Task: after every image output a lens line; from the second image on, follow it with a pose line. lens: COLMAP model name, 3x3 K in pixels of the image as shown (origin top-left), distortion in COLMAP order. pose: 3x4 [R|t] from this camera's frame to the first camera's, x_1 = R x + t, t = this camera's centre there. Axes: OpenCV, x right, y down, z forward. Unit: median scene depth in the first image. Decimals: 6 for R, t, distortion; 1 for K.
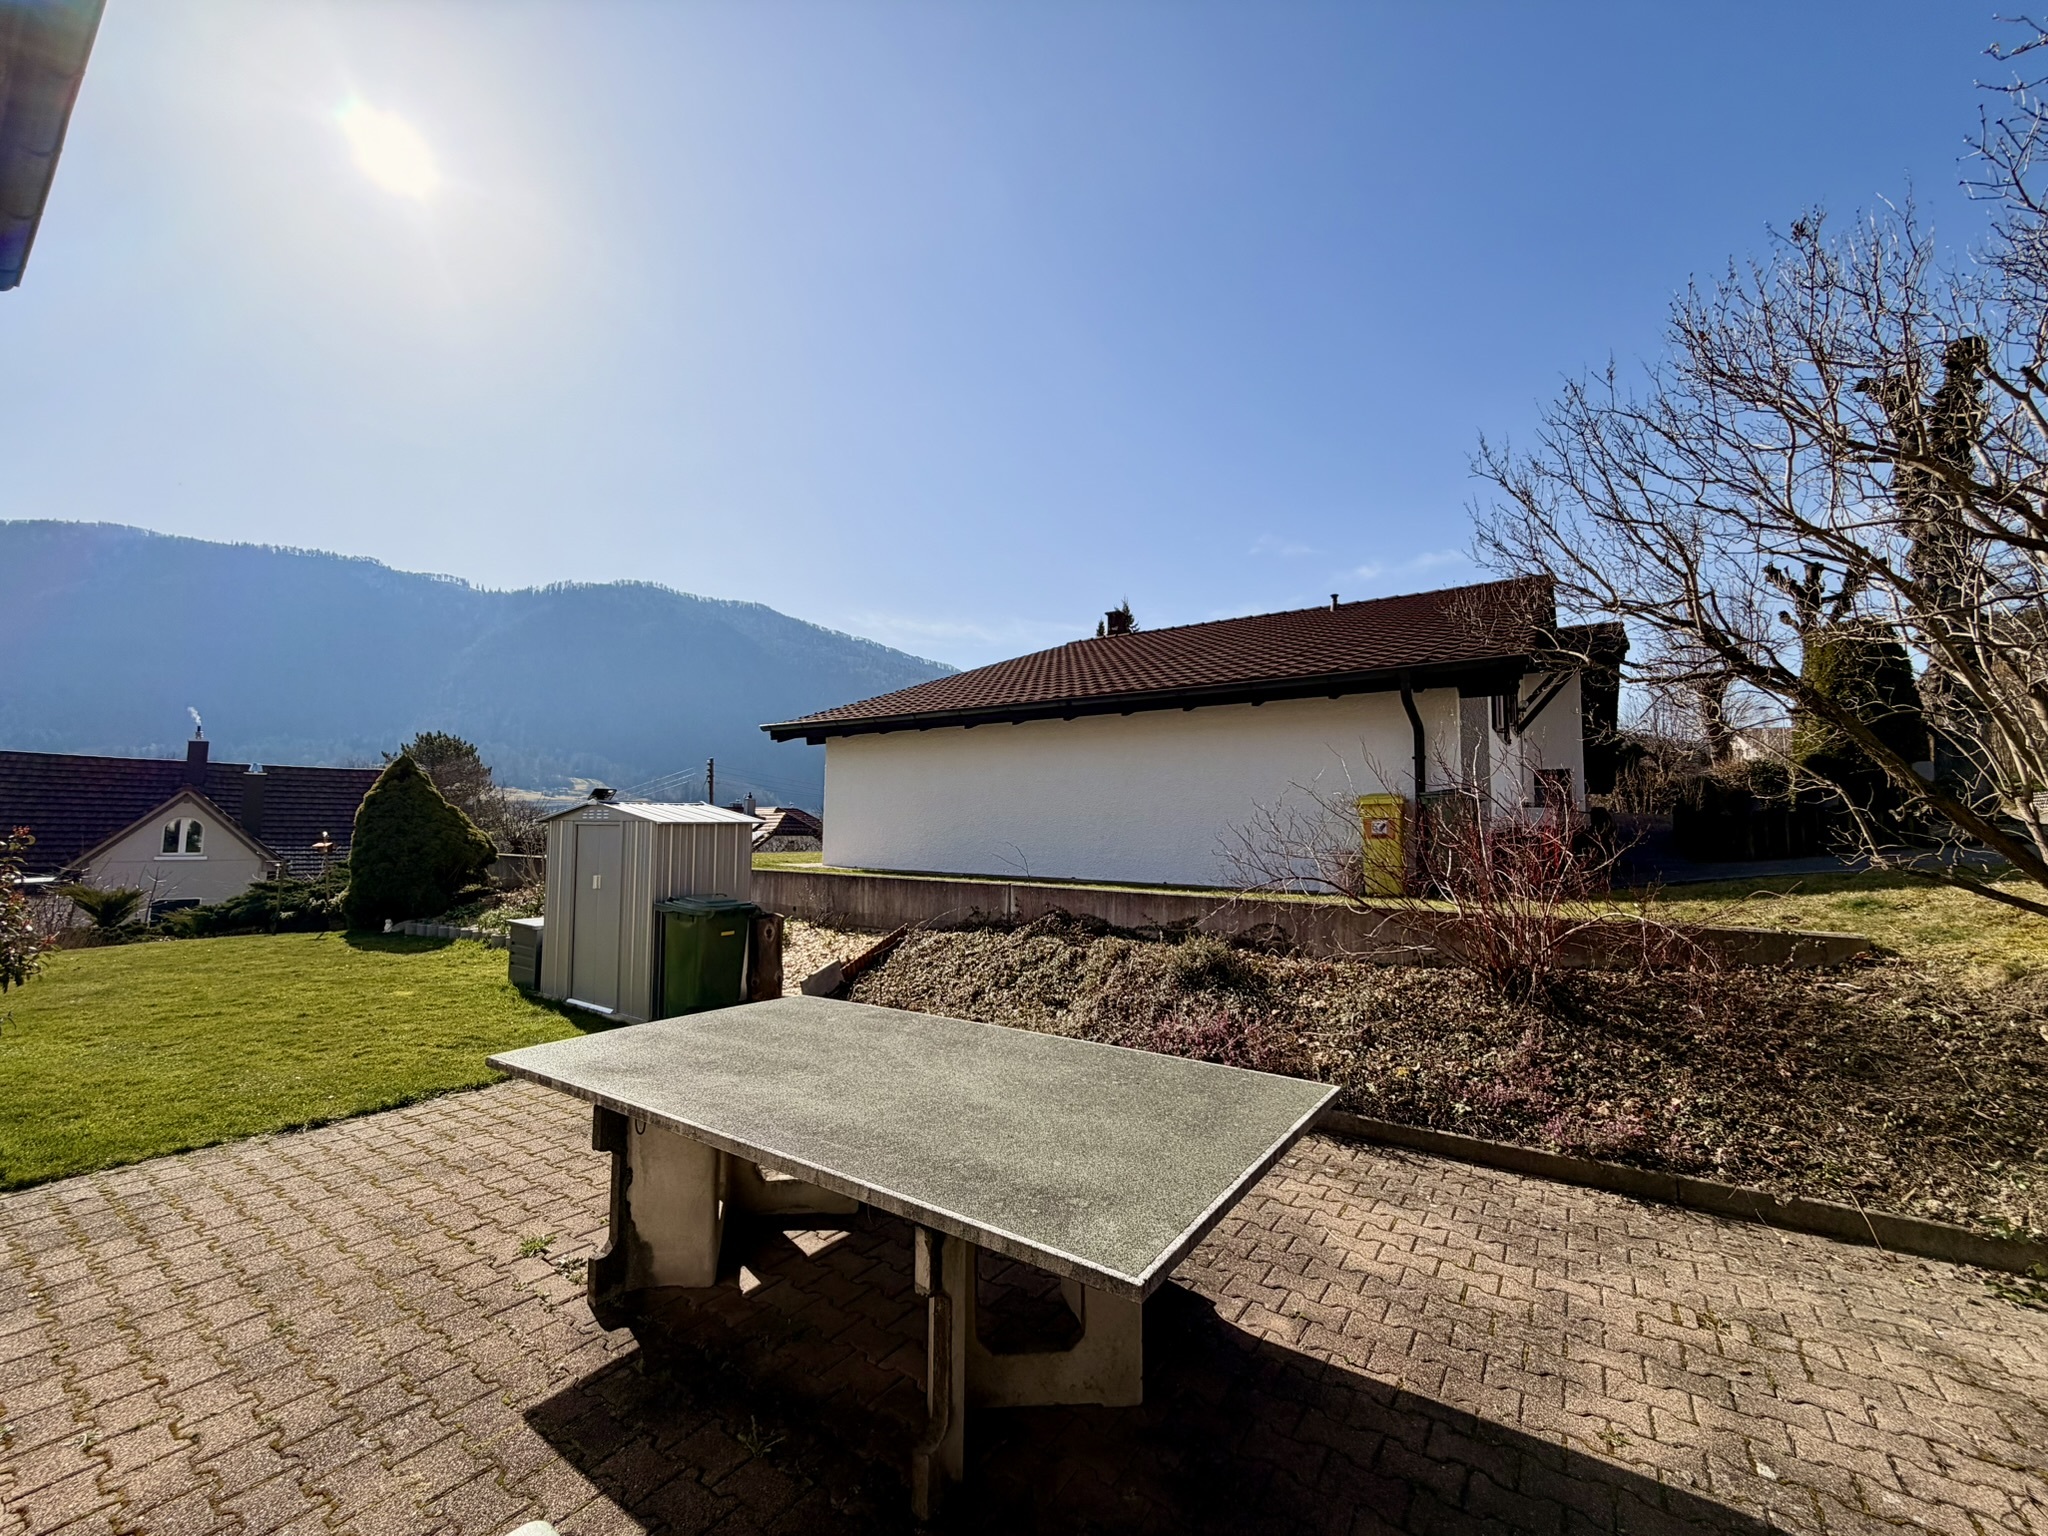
lens RADIAL K [[814.1, 0, 1016.4], [0, 814.1, 766.8], [0, 0, 1]] dist [0.000060, -0.000047]
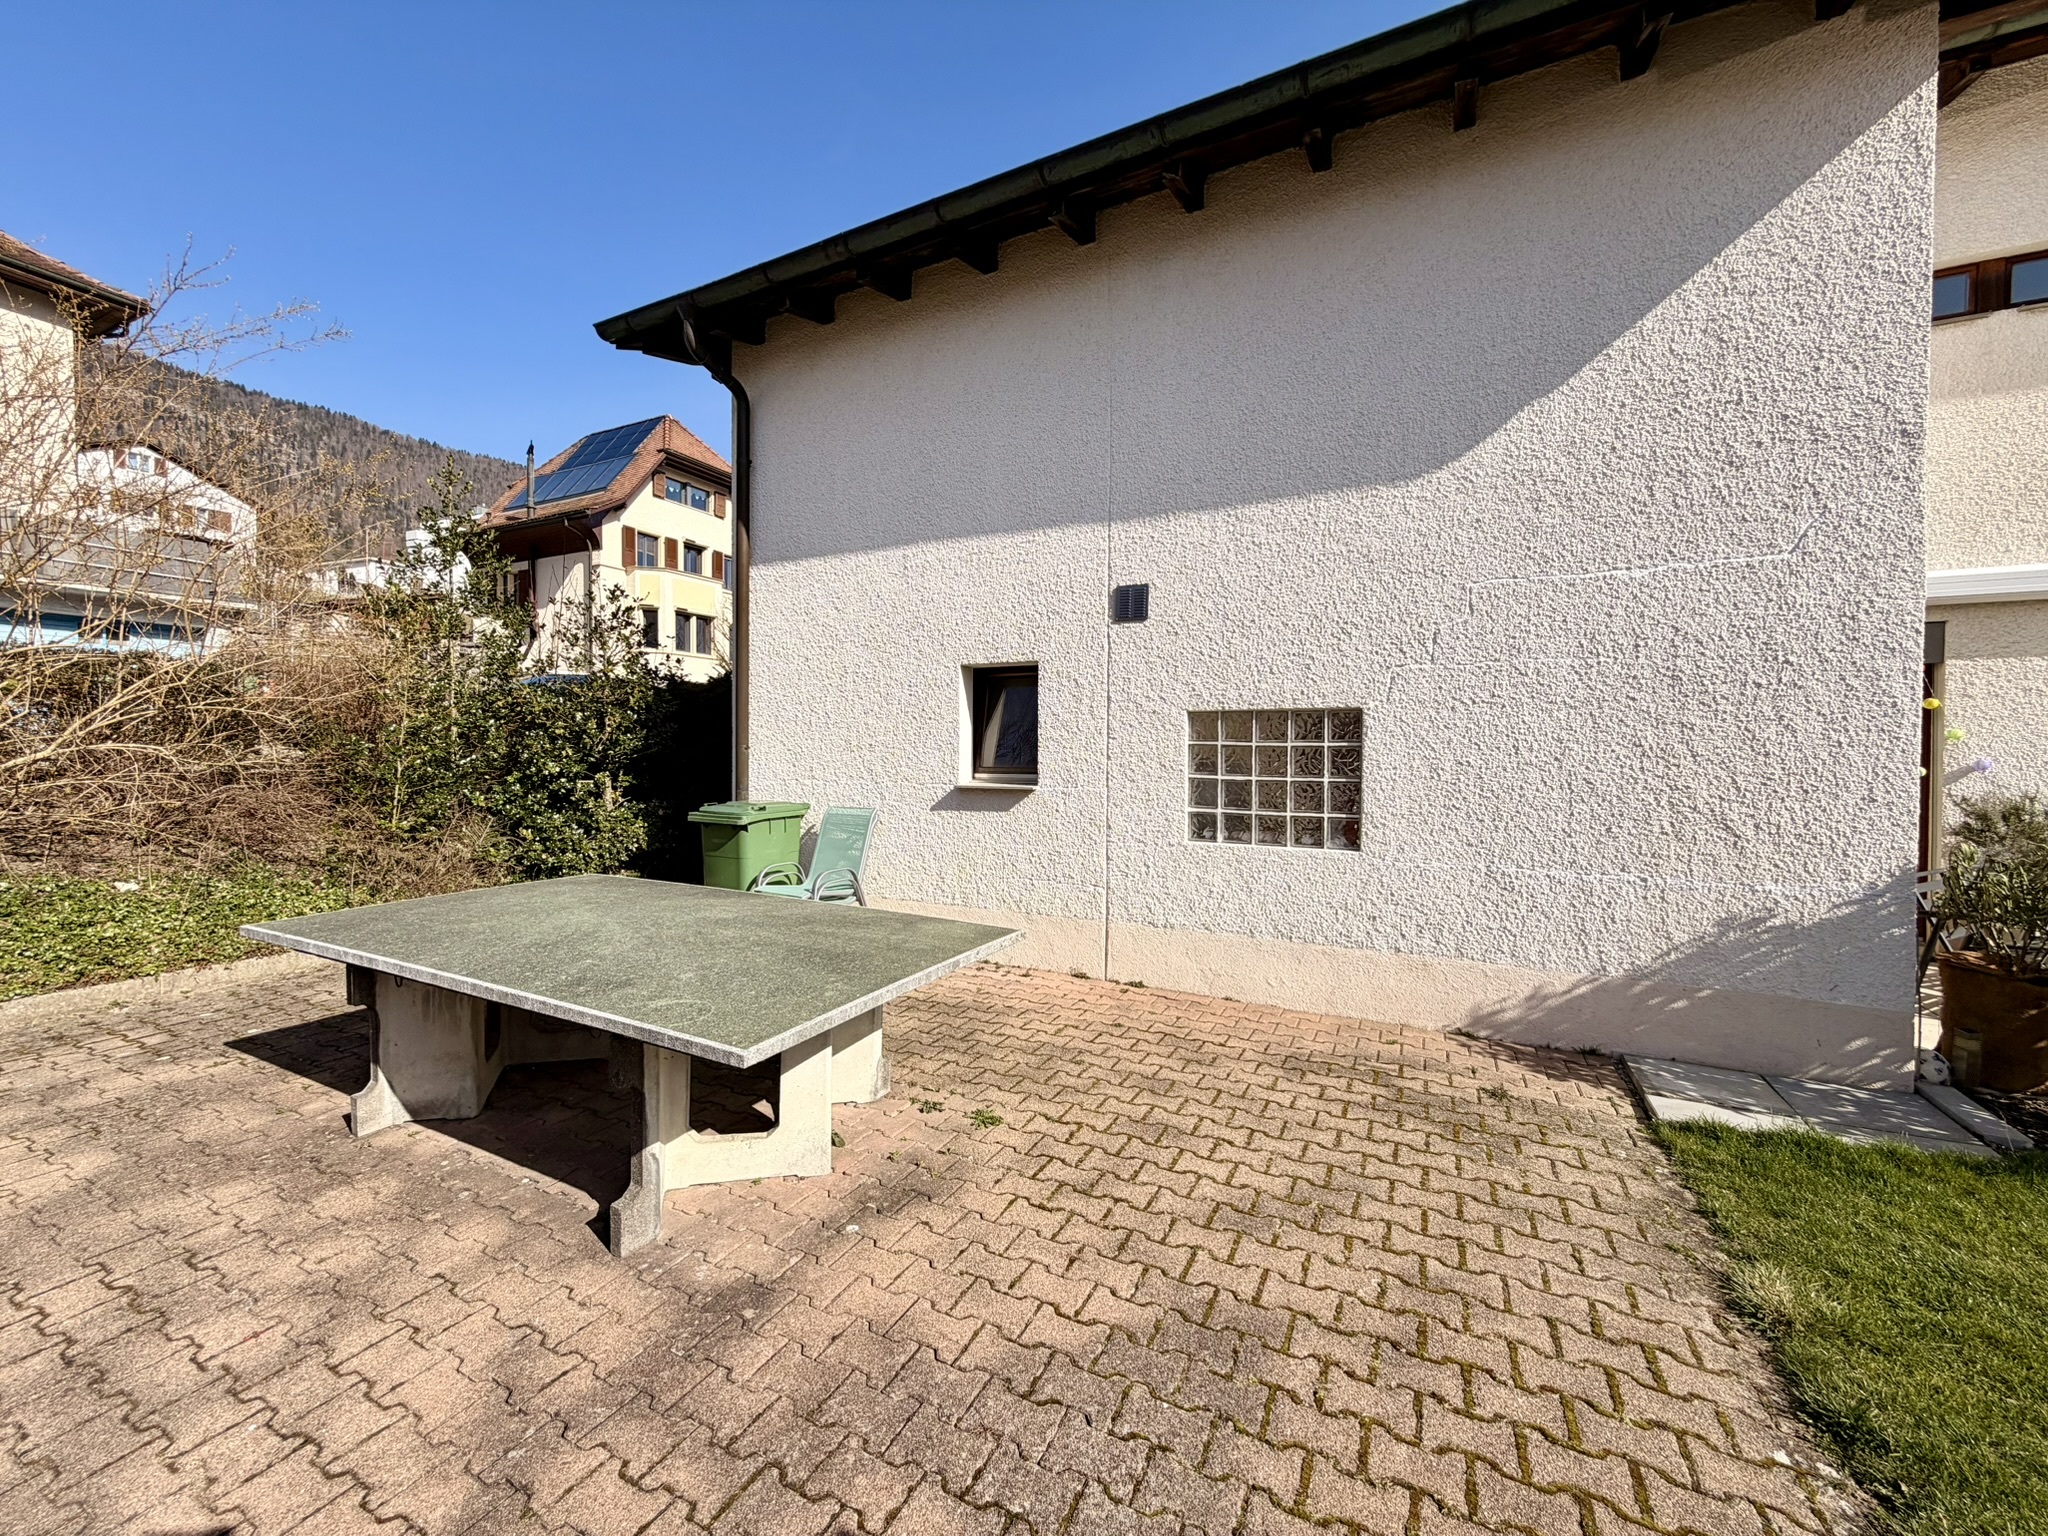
lens RADIAL K [[814.1, 0, 1016.4], [0, 814.1, 766.8], [0, 0, 1]] dist [0.000060, -0.000047]
pose [[-0.991433, -0.014298, -0.129833, -0.494313], [-0.006988, 0.998373, -0.056584, 0.199927], [0.130431, -0.055192, -0.989920, 2.077473]]
